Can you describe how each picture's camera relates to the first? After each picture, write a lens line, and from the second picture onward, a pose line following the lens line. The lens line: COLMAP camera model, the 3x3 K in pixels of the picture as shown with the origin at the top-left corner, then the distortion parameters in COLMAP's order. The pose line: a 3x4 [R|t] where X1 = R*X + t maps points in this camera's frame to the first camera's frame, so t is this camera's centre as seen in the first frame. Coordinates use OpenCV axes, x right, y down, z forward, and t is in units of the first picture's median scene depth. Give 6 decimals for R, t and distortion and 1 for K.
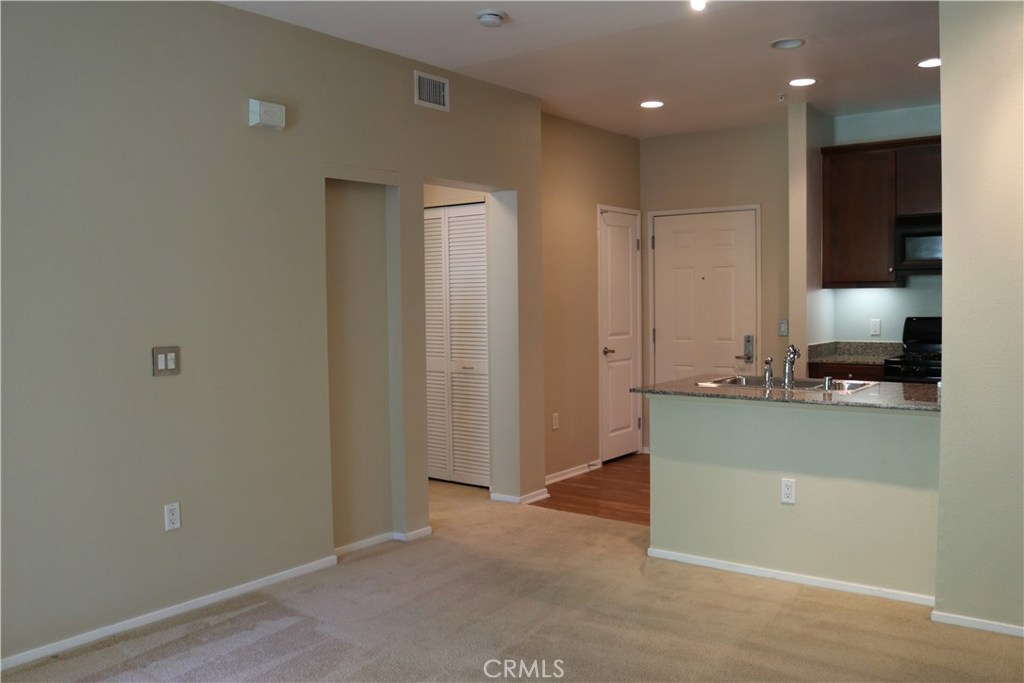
lens RADIAL K [[858.0, 0, 503.0], [0, 858.0, 352.0], [0, 0, 1]] dist [-0.145285, 0.116024]
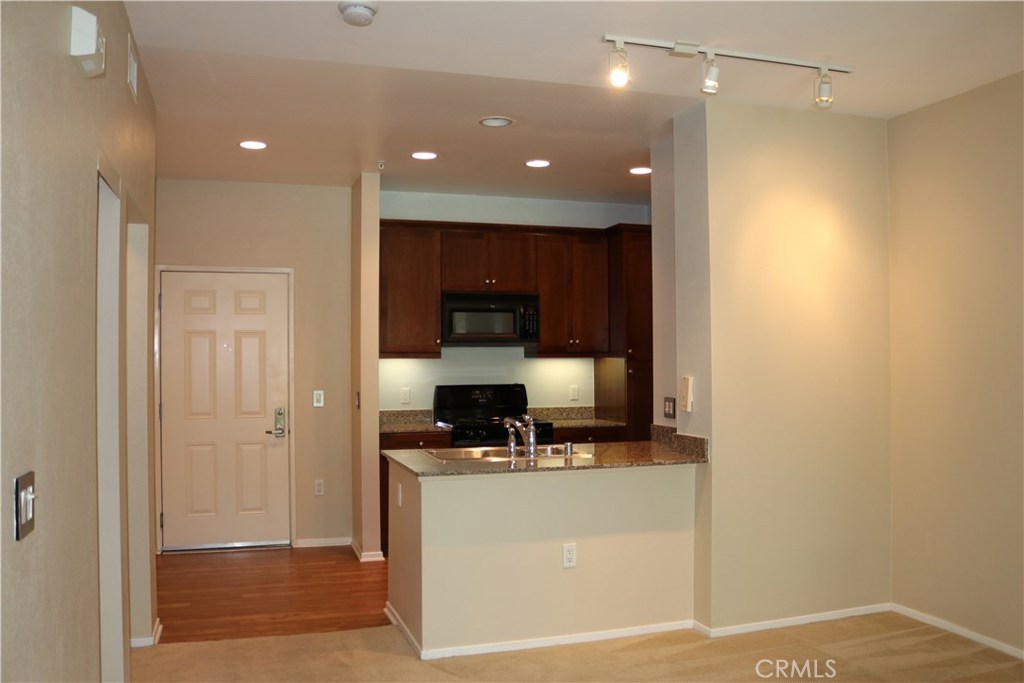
lens RADIAL K [[858.0, 0, 494.2], [0, 858.0, 341.4], [0, 0, 1]] dist [-0.145285, 0.116024]
pose [[0.568841, 0.028475, 0.821954, -0.417038], [0.047885, 0.996558, -0.067663, -0.021863], [-0.821052, 0.077848, 0.565520, 0.338035]]
